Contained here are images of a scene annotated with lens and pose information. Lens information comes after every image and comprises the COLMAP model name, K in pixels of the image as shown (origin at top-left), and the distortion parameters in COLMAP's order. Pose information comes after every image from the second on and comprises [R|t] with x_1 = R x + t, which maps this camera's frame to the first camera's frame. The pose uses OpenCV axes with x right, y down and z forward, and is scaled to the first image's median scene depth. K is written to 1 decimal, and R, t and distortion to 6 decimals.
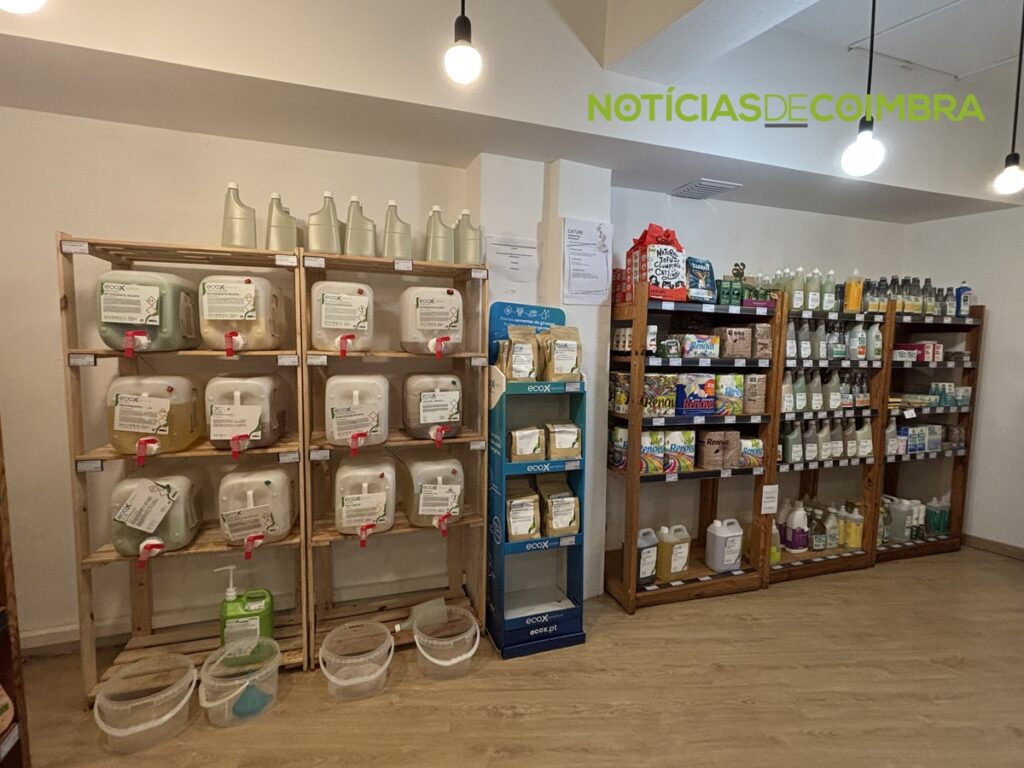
lens RADIAL K [[490.5, 0, 520.9], [0, 490.5, 382.5], [0, 0, 1]] dist [0.000461, -0.002255]
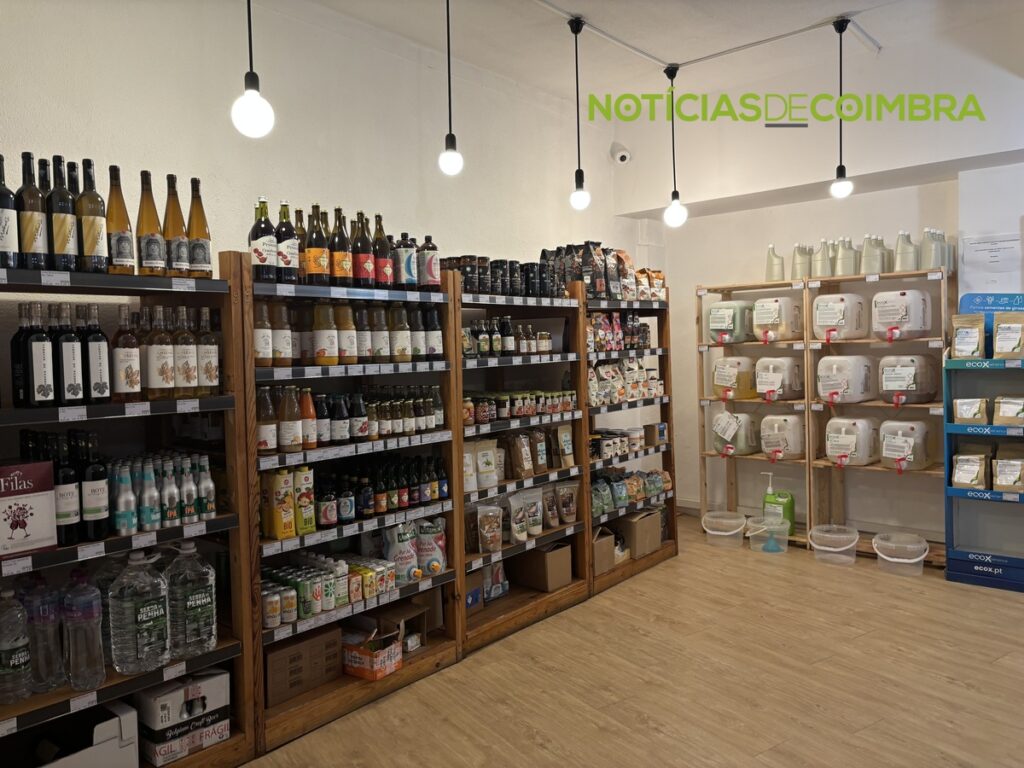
lens RADIAL K [[794.1, 0, 514.3], [0, 794.1, 381.3], [0, 0, 1]] dist [0.006540, -0.000343]
pose [[0.510581, 0.012701, -0.859736, 1.252774], [-0.029216, 0.999570, -0.002584, 0.100615], [0.859333, 0.026437, 0.510732, -1.099081]]
